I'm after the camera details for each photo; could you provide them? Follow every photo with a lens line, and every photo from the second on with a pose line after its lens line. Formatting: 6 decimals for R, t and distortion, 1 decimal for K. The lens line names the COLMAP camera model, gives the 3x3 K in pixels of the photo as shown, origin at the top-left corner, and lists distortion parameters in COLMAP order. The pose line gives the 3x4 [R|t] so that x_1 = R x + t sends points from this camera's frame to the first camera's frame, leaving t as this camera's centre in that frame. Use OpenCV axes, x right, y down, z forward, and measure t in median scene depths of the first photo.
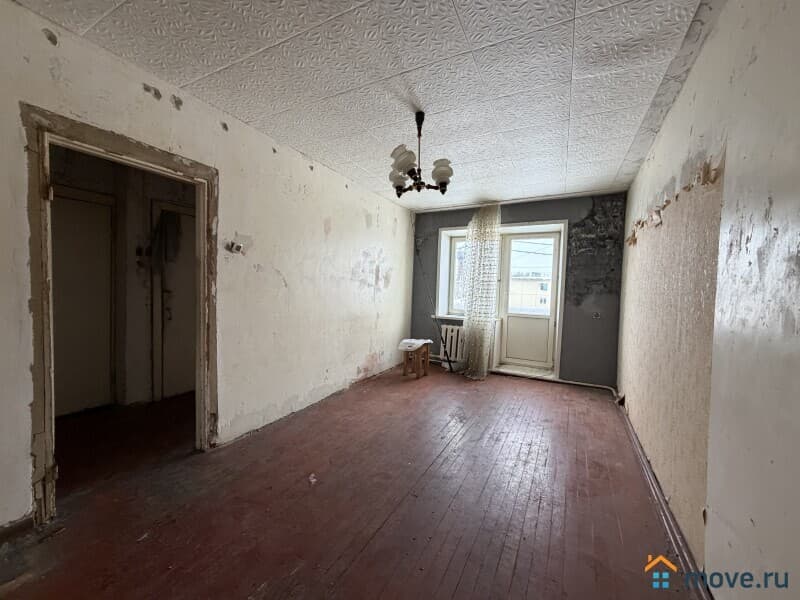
lens RADIAL K [[317.4, 0, 395.8], [0, 317.4, 296.4], [0, 0, 1]] dist [-0.001318, -0.000081]
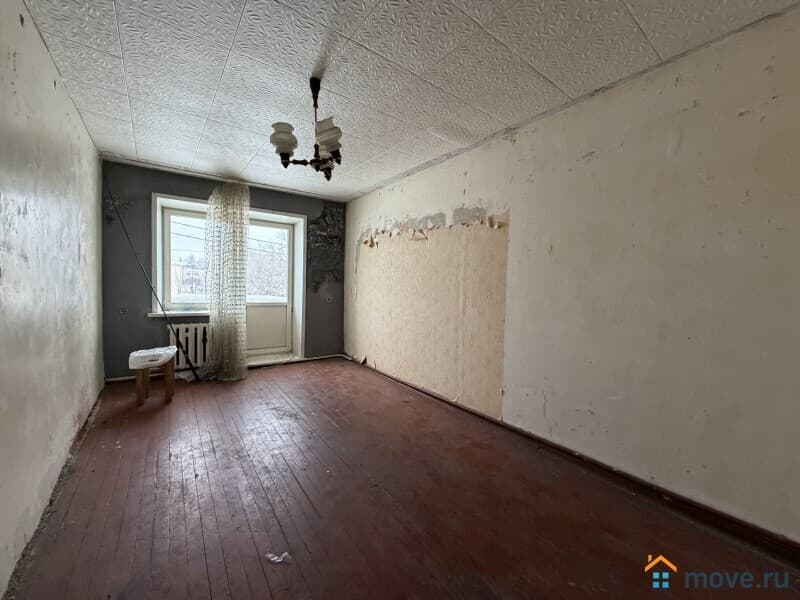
lens RADIAL K [[317.4, 0, 400.2], [0, 317.4, 297.5], [0, 0, 1]] dist [-0.001318, -0.000081]
pose [[0.431072, -0.055165, 0.900630, -0.351156], [0.010497, 0.998368, 0.056127, -0.013904], [-0.902257, -0.014741, 0.430947, 0.220201]]
